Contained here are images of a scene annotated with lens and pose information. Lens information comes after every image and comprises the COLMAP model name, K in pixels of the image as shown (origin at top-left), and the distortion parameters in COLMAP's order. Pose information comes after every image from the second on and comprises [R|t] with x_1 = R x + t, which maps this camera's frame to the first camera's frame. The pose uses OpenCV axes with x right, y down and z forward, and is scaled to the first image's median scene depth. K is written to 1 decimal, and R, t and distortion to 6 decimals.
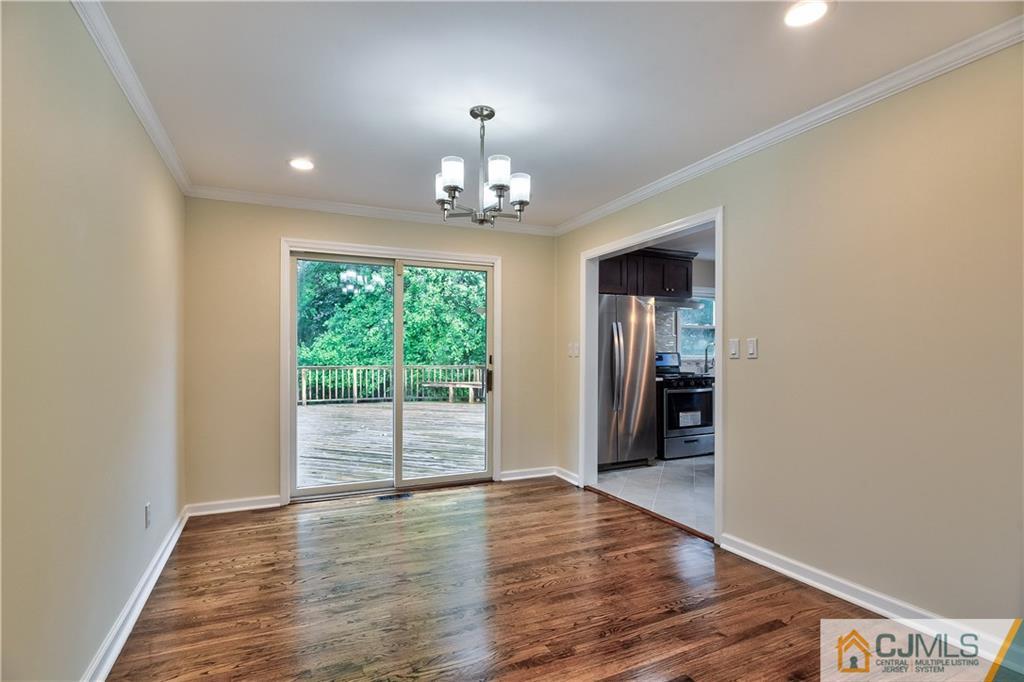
lens RADIAL K [[493.5, 0, 508.9], [0, 493.5, 342.5], [0, 0, 1]] dist [0.000449, -0.000311]
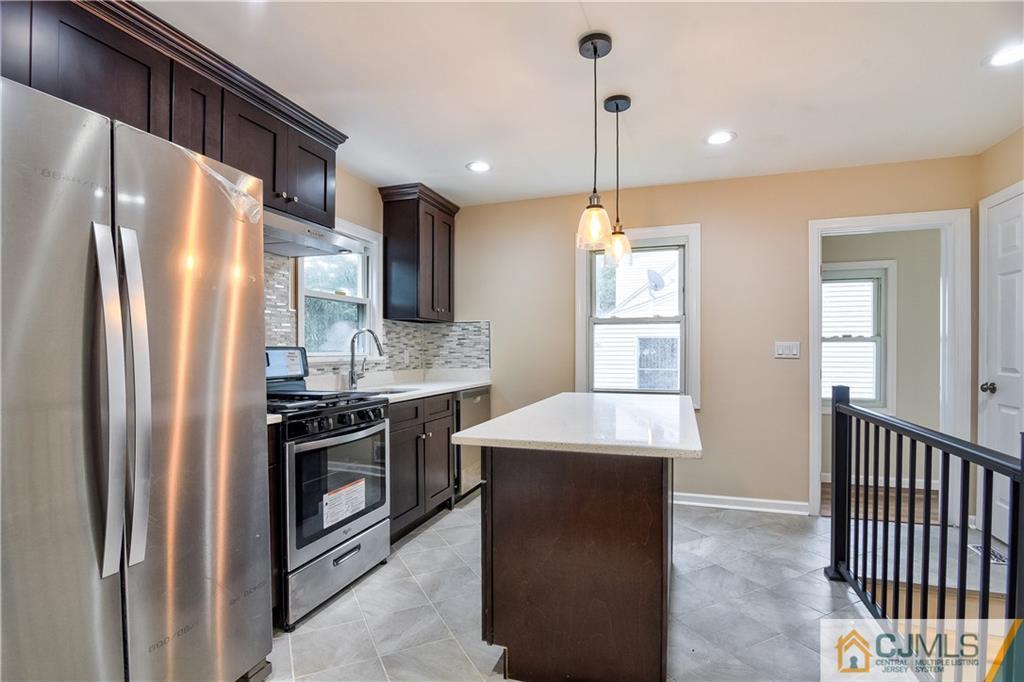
lens RADIAL K [[493.5, 0, 509.3], [0, 493.5, 344.0], [0, 0, 1]] dist [0.000449, -0.000311]
pose [[0.680012, 0.001110, 0.733200, 0.137260], [-0.004799, 0.999984, 0.002937, 0.015711], [-0.733185, -0.005516, 0.680007, 0.547207]]
